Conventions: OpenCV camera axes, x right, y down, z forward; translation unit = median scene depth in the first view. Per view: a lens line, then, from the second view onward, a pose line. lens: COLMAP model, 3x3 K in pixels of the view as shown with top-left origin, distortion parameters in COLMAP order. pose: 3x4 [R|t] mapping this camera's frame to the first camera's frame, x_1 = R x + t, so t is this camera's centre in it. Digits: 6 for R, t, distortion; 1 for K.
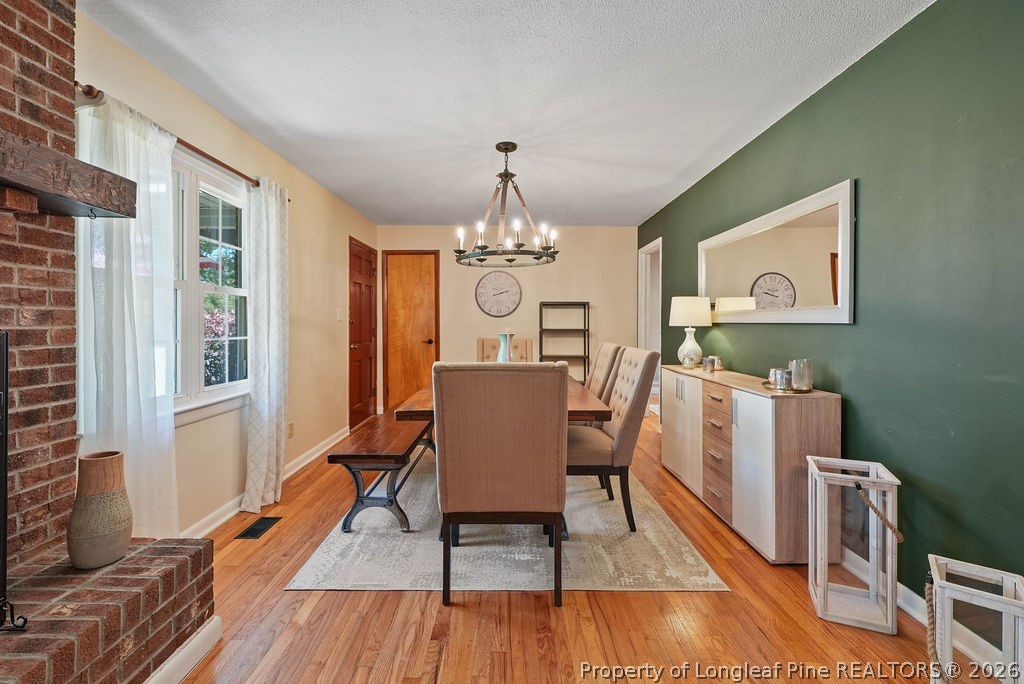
lens RADIAL K [[465.3, 0, 513.5], [0, 465.3, 326.1], [0, 0, 1]] dist [-0.004657, 0.001688]
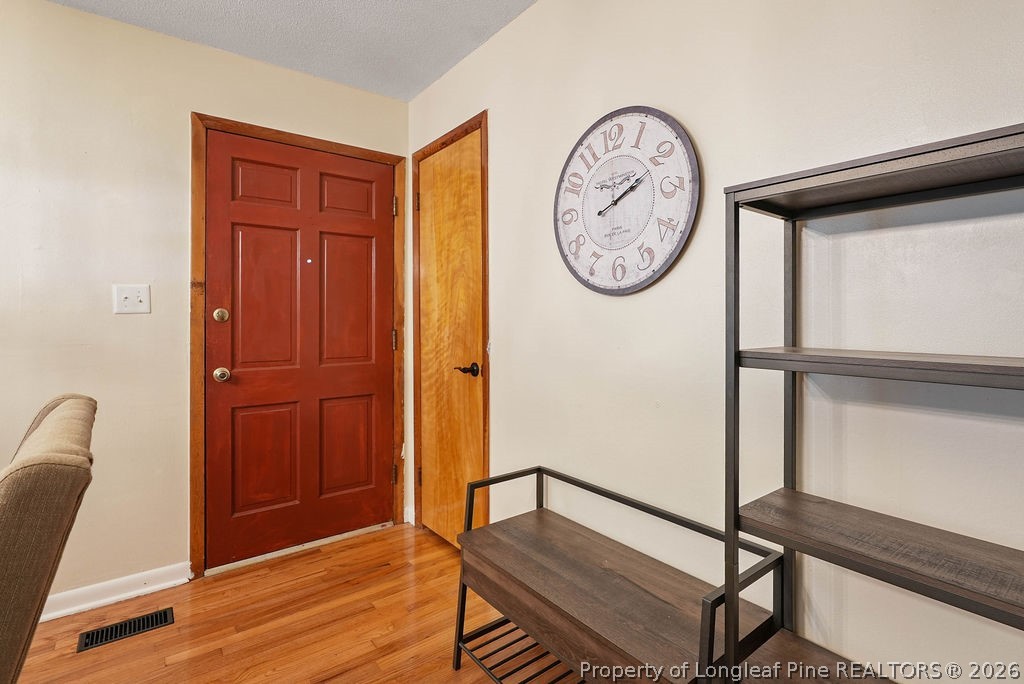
lens RADIAL K [[498.3, 0, 503.5], [0, 498.3, 316.2], [0, 0, 1]] dist [-0.004478, -0.000183]
pose [[0.618246, -0.006175, -0.785960, 0.435888], [0.001228, 0.999976, -0.006891, -0.017823], [0.785983, 0.003295, 0.618239, 2.404505]]
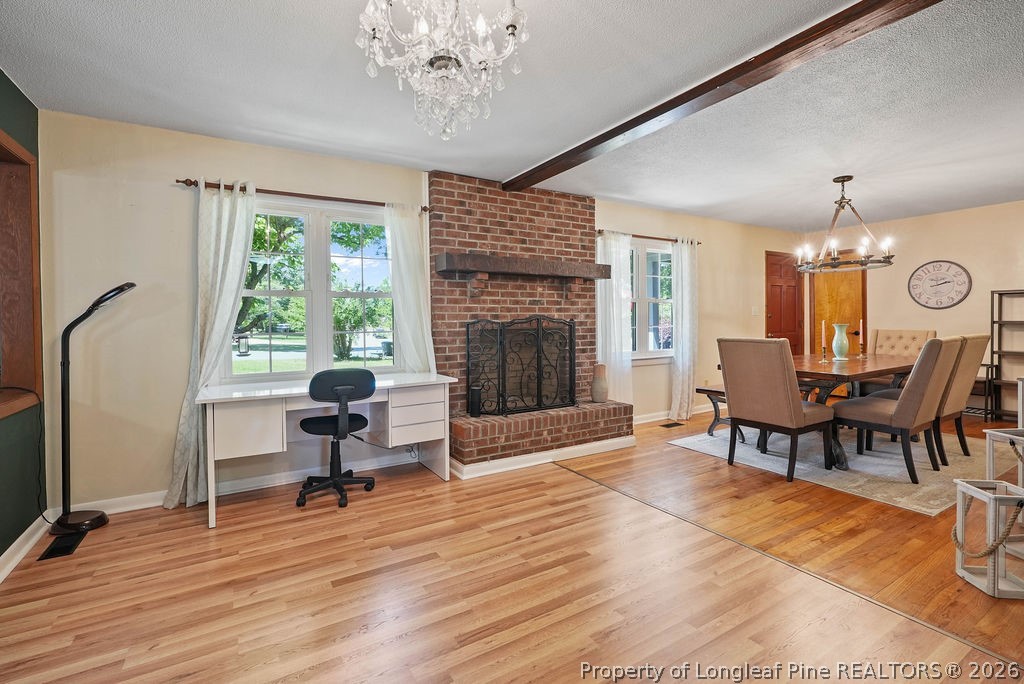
lens RADIAL K [[465.3, 0, 514.9], [0, 465.3, 324.3], [0, 0, 1]] dist [-0.004657, 0.001688]
pose [[0.527892, 0.005208, -0.849296, 0.976564], [0.004126, 0.999954, 0.008696, 0.000784], [0.849301, -0.008095, 0.527846, -0.733710]]
